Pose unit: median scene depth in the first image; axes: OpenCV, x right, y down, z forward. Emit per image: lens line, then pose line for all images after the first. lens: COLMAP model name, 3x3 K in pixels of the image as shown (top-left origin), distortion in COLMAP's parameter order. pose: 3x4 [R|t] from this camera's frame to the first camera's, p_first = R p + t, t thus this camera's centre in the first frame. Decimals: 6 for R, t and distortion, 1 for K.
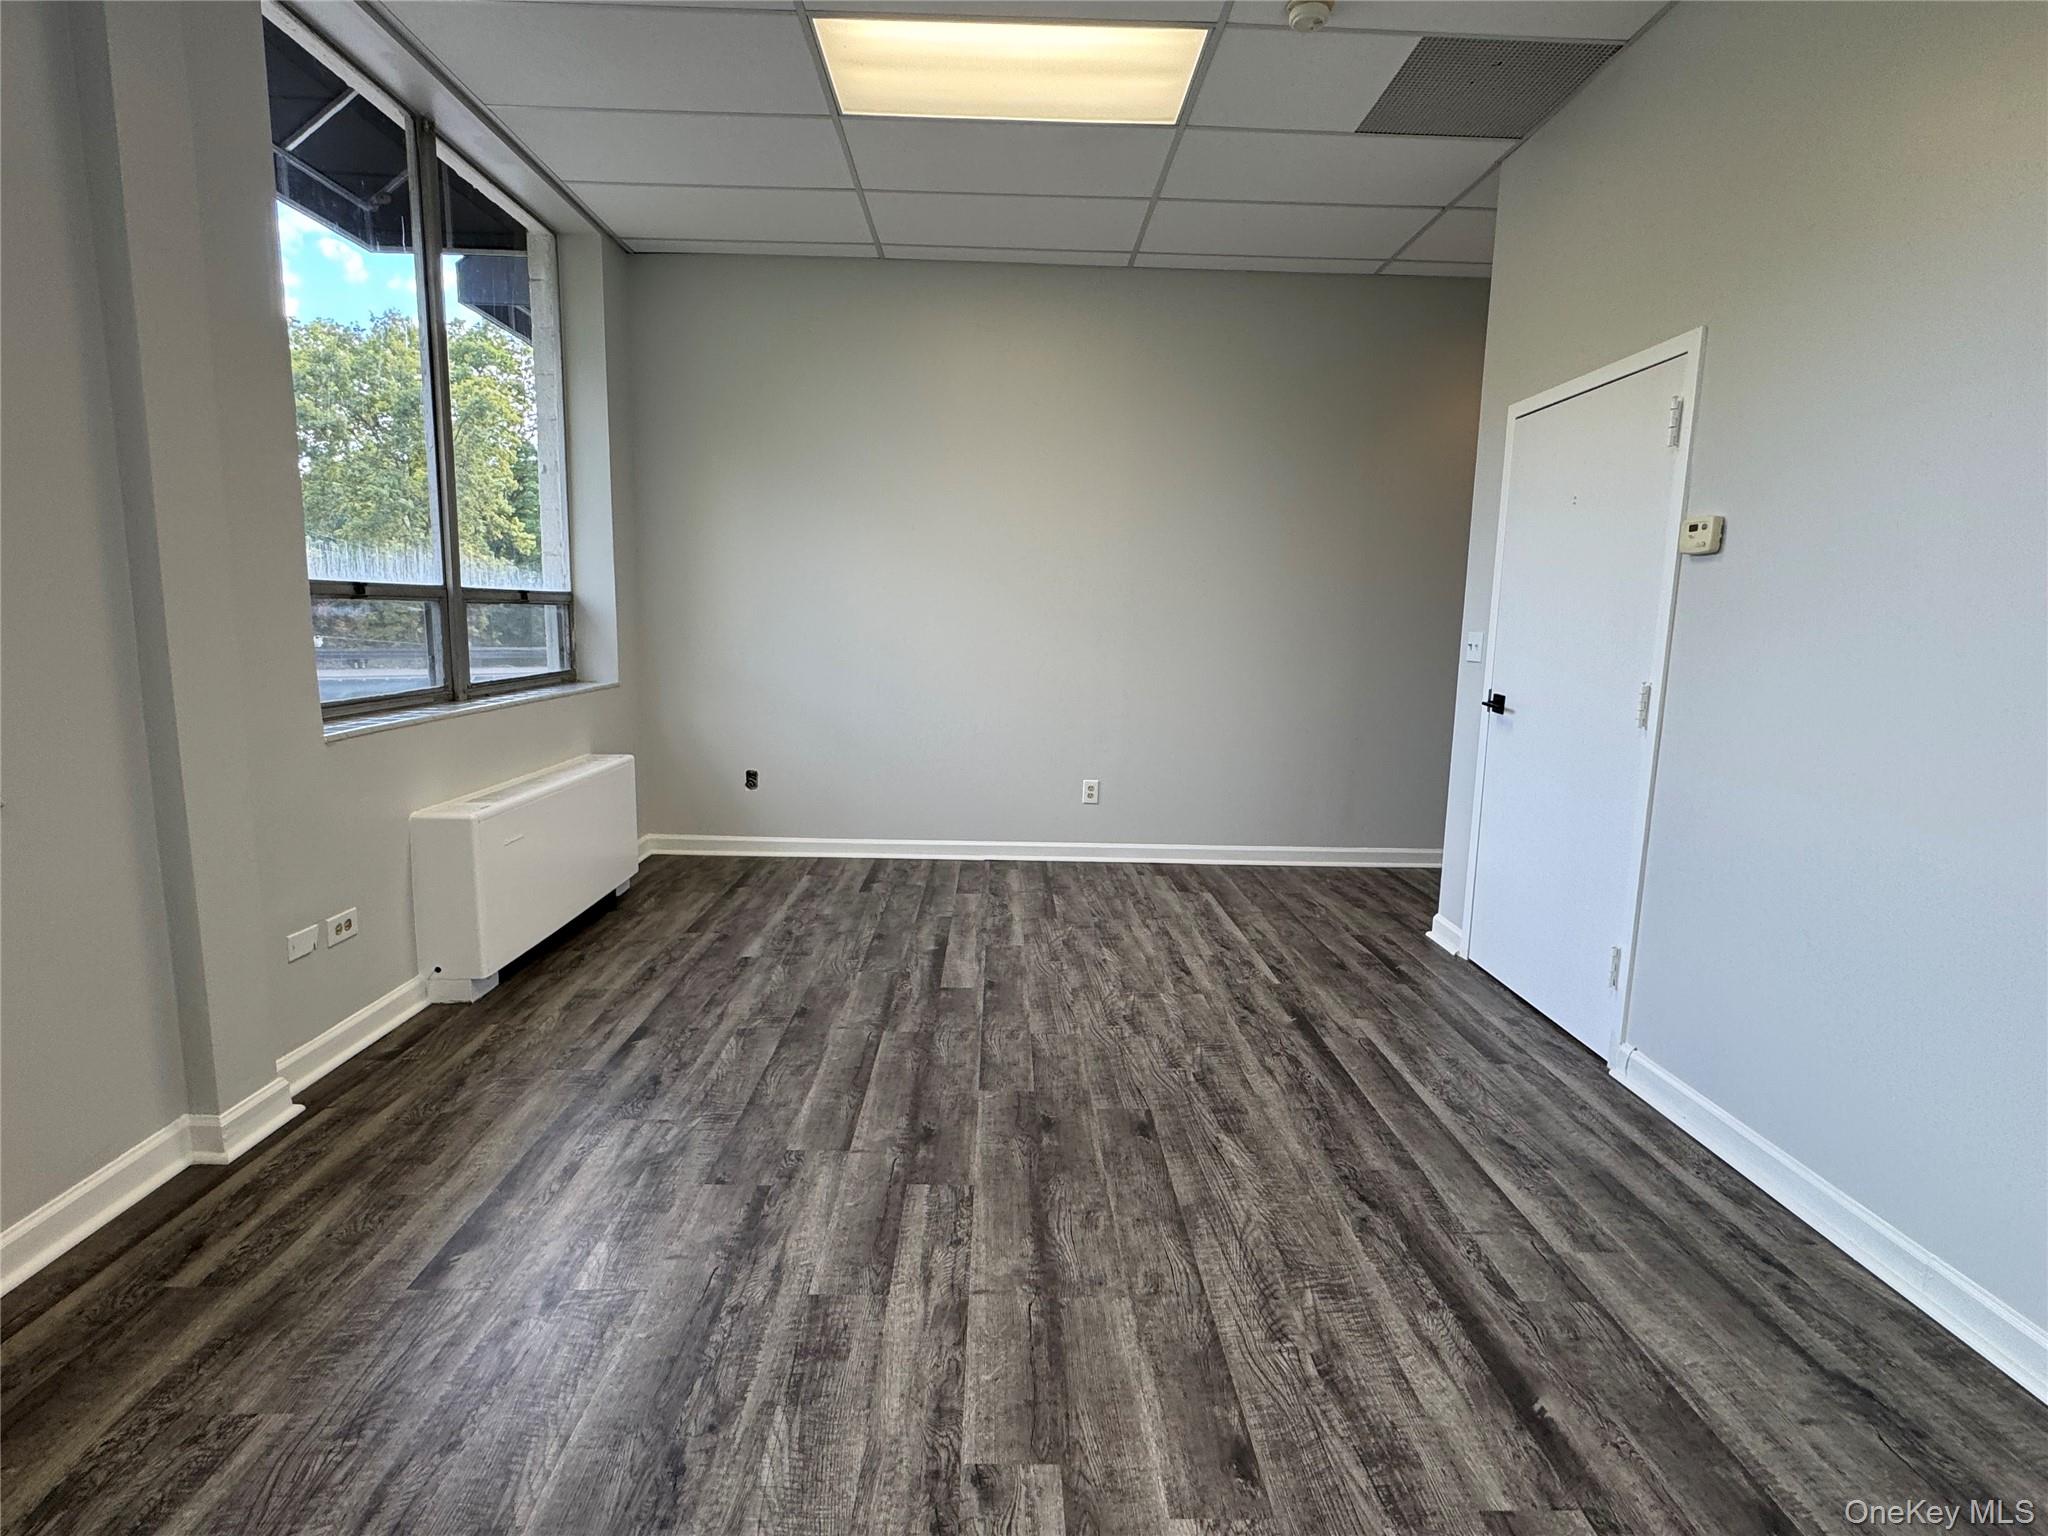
lens RADIAL K [[1025.0, 0, 1024.0], [0, 1025.0, 768.0], [0, 0, 1]] dist [-0.000825, -0.000176]
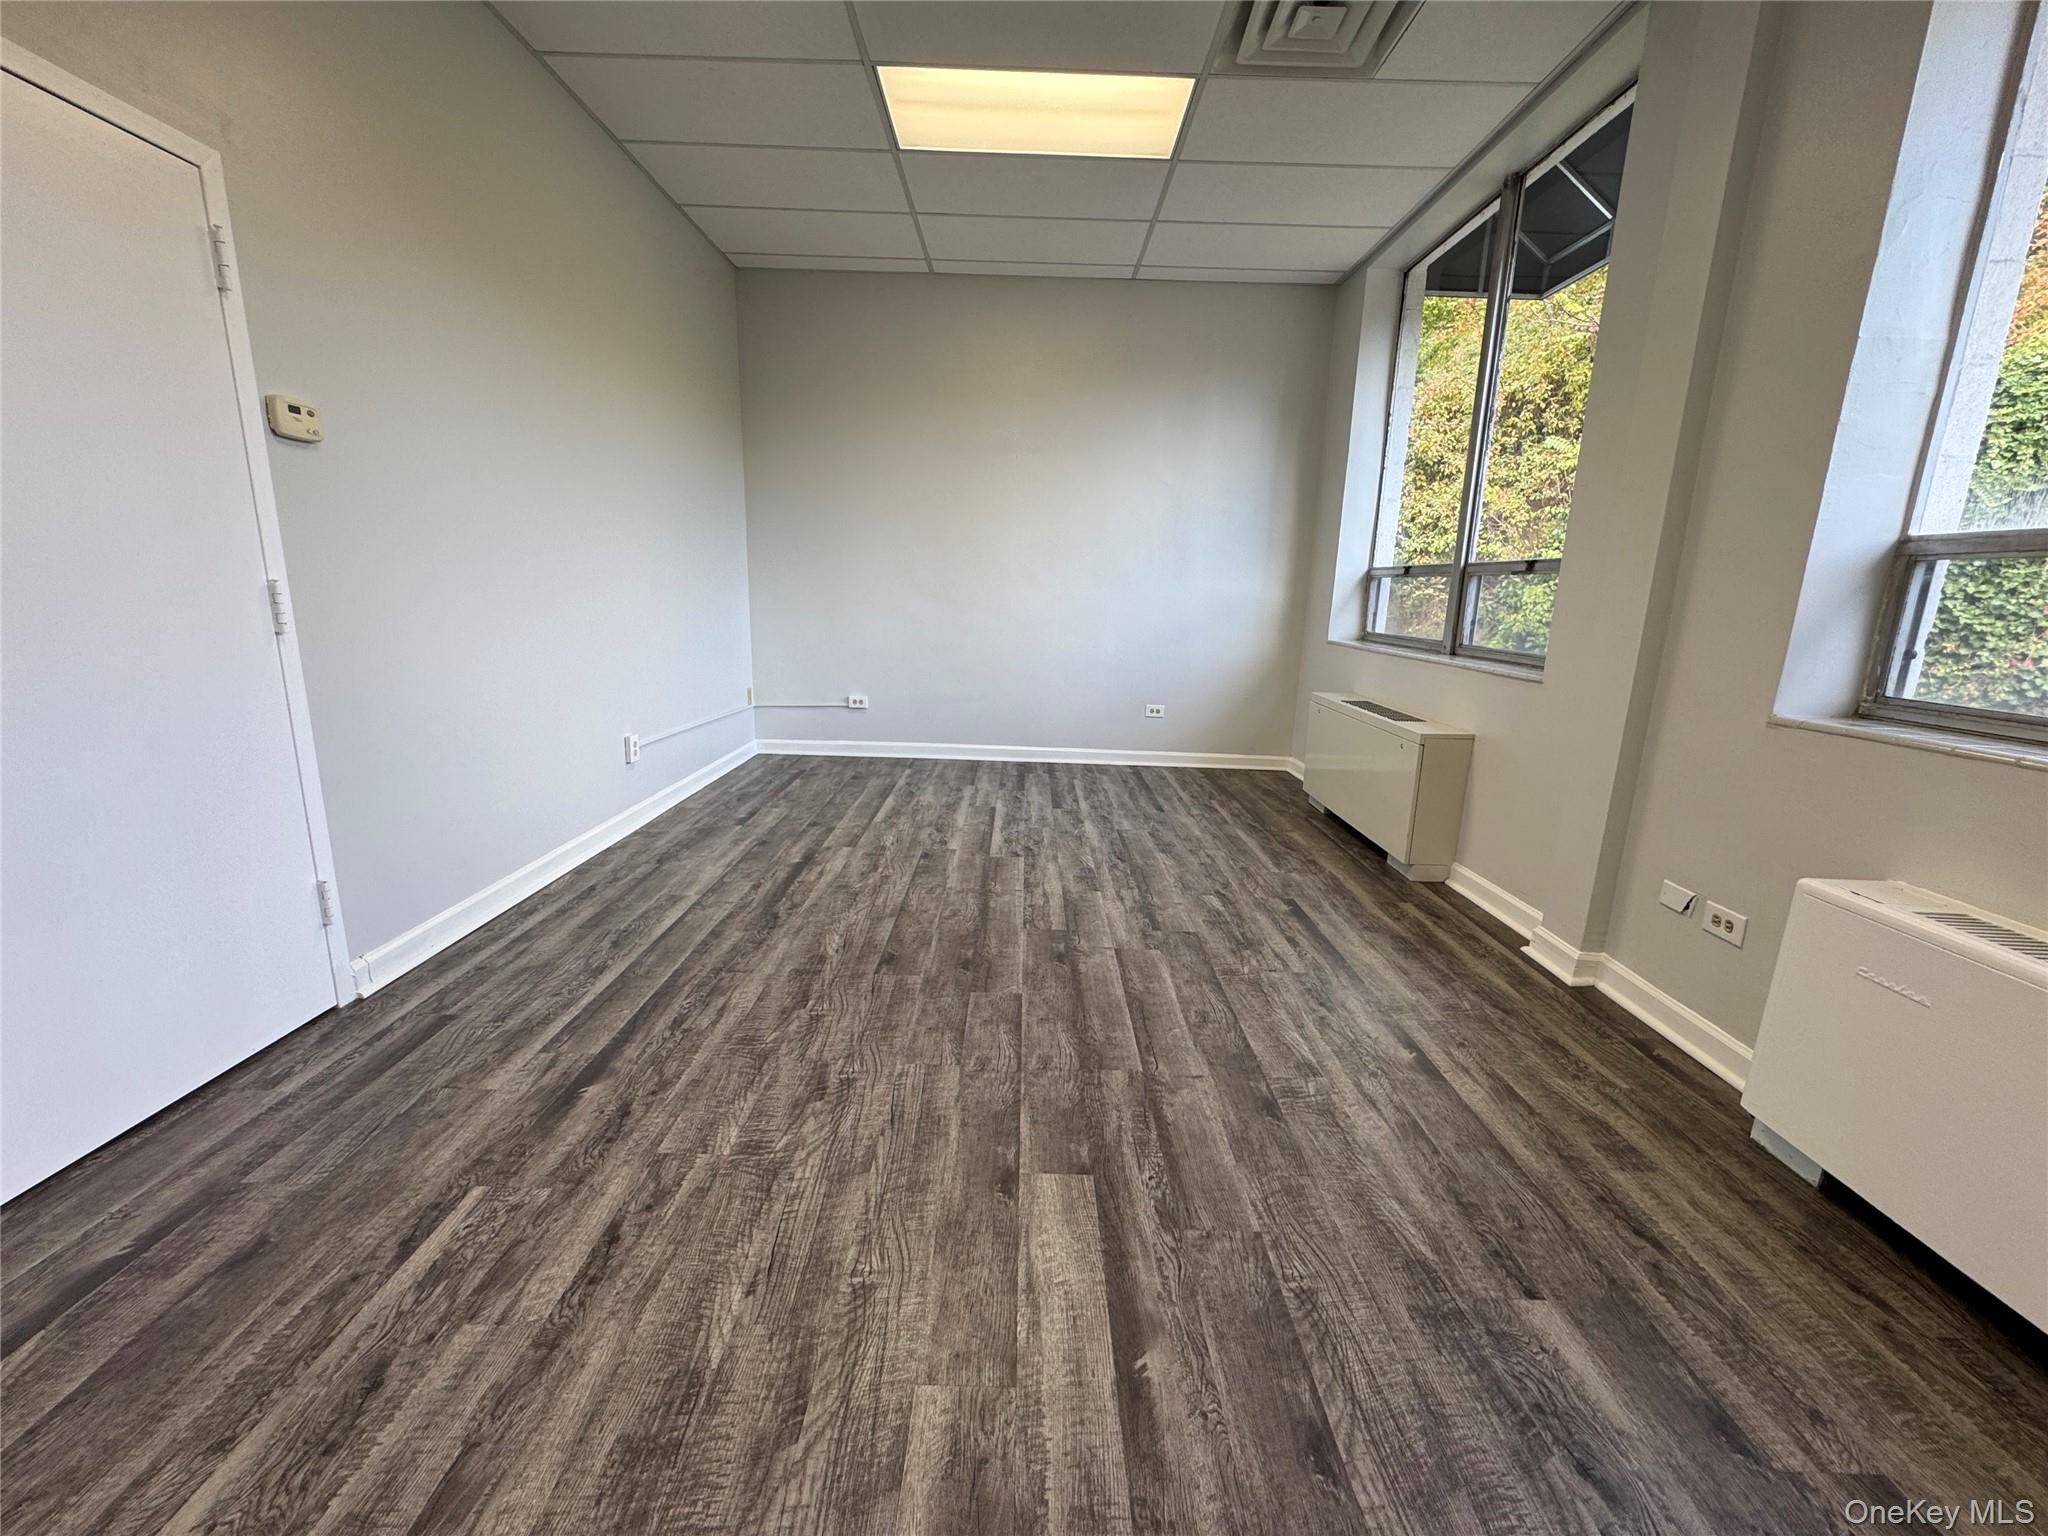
lens RADIAL K [[818.1, 0, 1024.0], [0, 818.1, 768.0], [0, 0, 1]] dist [0.000359, -0.000026]
pose [[-0.998439, -0.053876, 0.014730, -0.044170], [-0.044989, 0.932036, 0.359562, -0.210032], [-0.033101, 0.358338, -0.933005, 1.660308]]
